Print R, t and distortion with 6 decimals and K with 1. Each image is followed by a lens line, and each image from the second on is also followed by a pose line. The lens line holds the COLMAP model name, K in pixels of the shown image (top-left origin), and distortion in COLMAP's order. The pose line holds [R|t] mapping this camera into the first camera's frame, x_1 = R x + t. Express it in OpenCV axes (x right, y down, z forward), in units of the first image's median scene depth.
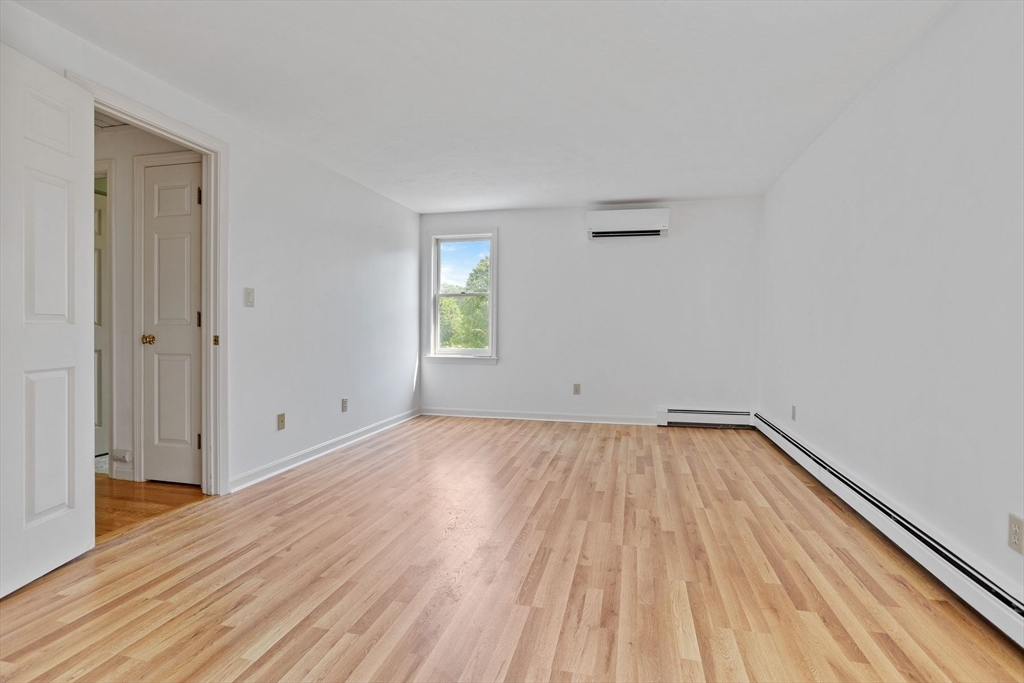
lens RADIAL K [[510.6, 0, 525.9], [0, 510.6, 328.8], [0, 0, 1]] dist [-0.037365, 0.033801]
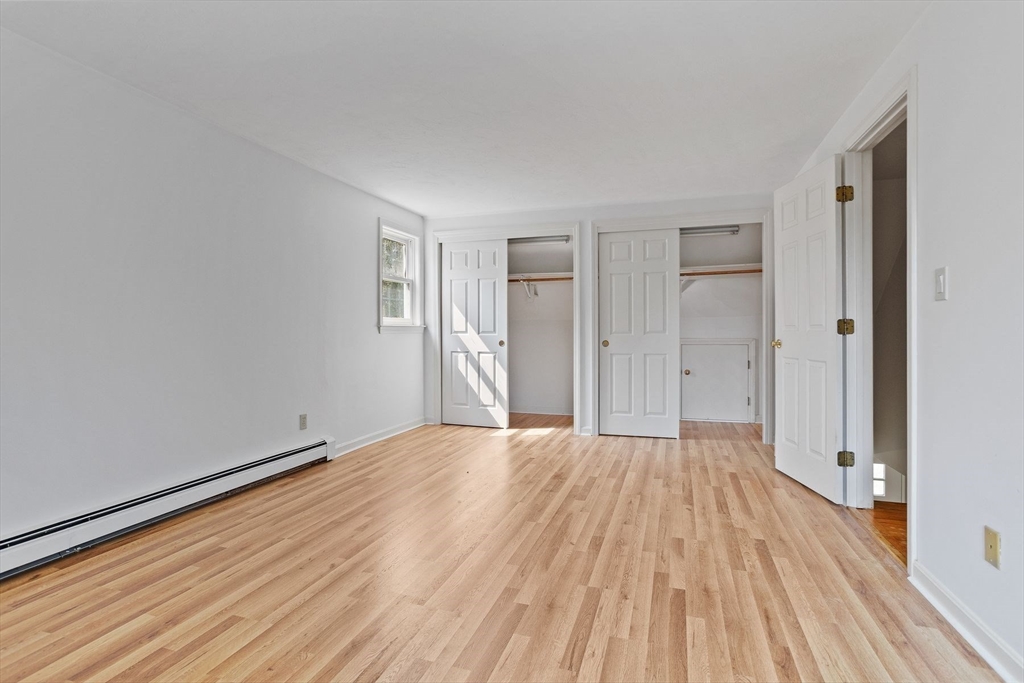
lens RADIAL K [[510.6, 0, 525.9], [0, 510.6, 328.8], [0, 0, 1]] dist [-0.037365, 0.033801]
pose [[-0.996369, 0.000954, 0.085134, -0.148787], [0.001051, 0.999999, 0.001099, -0.013029], [-0.085133, 0.001185, -0.996369, 1.966607]]
